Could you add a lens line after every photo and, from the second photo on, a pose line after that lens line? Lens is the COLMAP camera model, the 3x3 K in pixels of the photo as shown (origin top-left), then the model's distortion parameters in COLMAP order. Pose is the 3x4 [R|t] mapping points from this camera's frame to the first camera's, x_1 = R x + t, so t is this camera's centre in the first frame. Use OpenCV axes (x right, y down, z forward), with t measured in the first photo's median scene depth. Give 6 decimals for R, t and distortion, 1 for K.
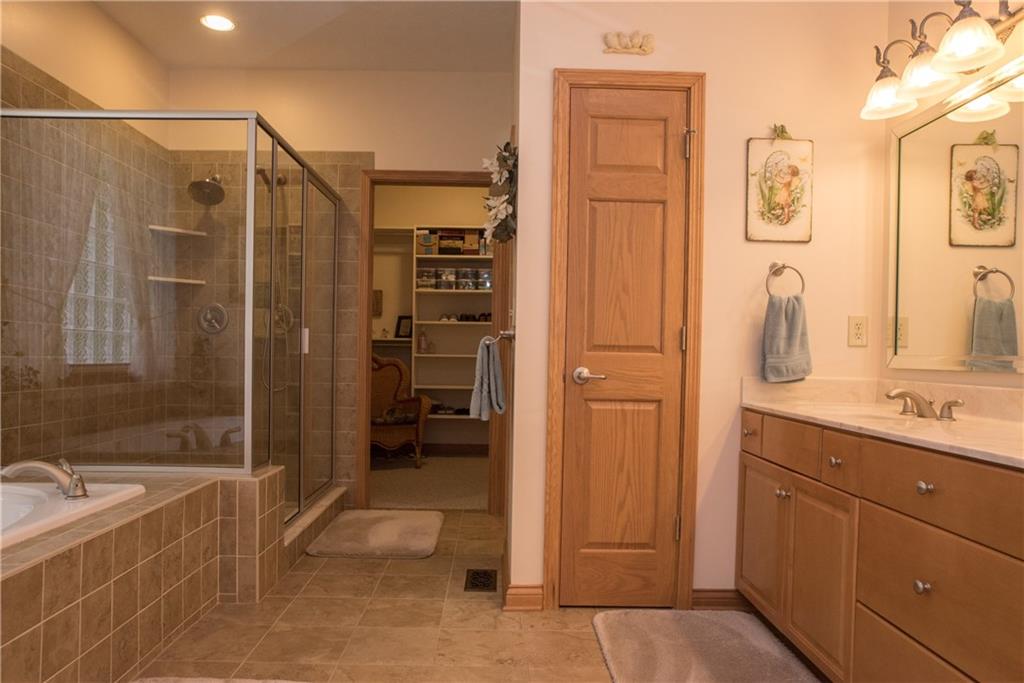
lens RADIAL K [[729.1, 0, 527.3], [0, 729.1, 344.9], [0, 0, 1]] dist [-0.079318, 0.074670]
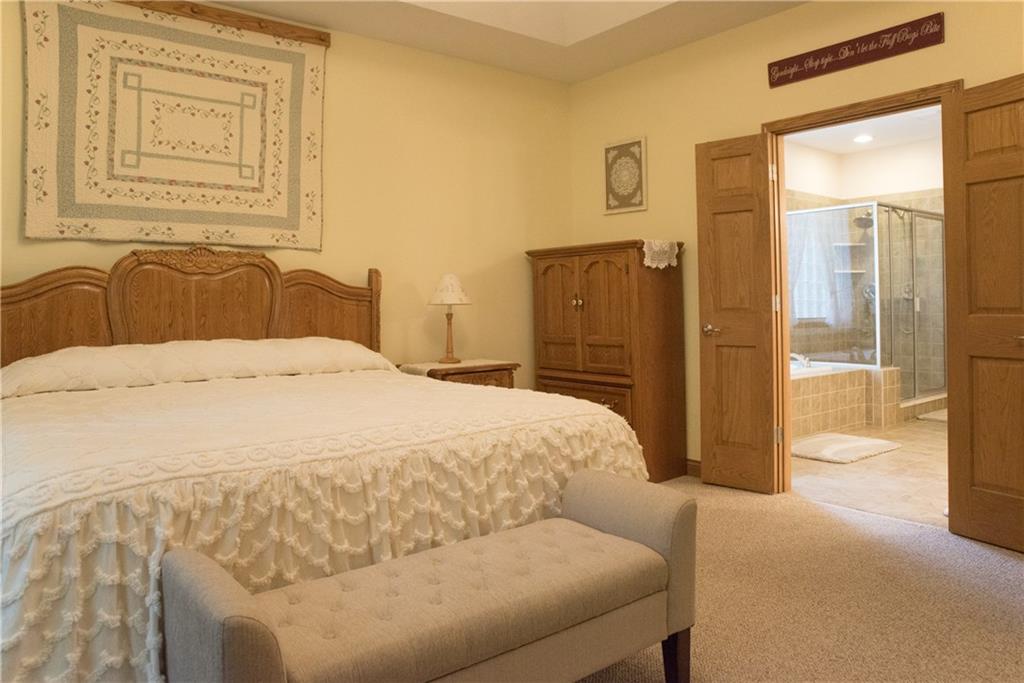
lens RADIAL K [[729.1, 0, 497.4], [0, 729.1, 302.9], [0, 0, 1]] dist [-0.079318, 0.074670]
pose [[0.588017, -0.023318, -0.808513, 0.528801], [0.029115, 0.999547, -0.007652, -0.026196], [0.808325, -0.019040, 0.588429, -0.917457]]
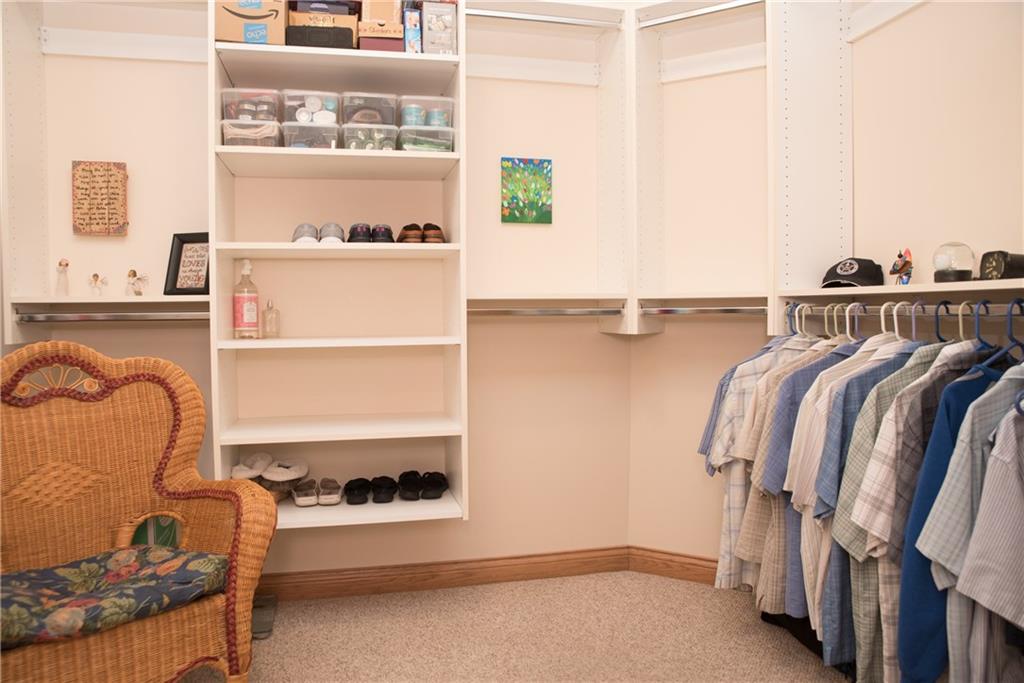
lens RADIAL K [[729.1, 0, 504.6], [0, 729.1, 333.2], [0, 0, 1]] dist [-0.079318, 0.074670]
pose [[0.984333, -0.026341, 0.174343, -0.141902], [0.019226, 0.998917, 0.042376, -0.005150], [-0.175270, -0.038360, 0.983773, 1.105199]]
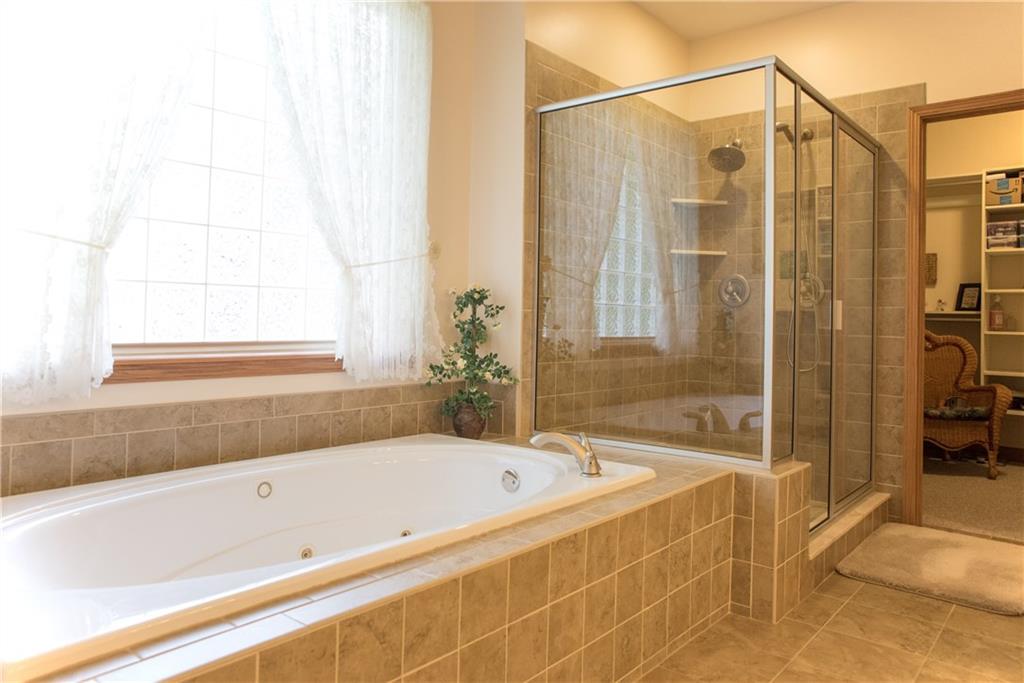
lens RADIAL K [[729.1, 0, 486.4], [0, 729.1, 304.6], [0, 0, 1]] dist [-0.079318, 0.074670]
pose [[0.729027, -0.006803, -0.684451, -0.031103], [-0.004726, 0.999877, -0.014972, -0.003909], [0.684469, 0.014149, 0.728905, 0.106627]]
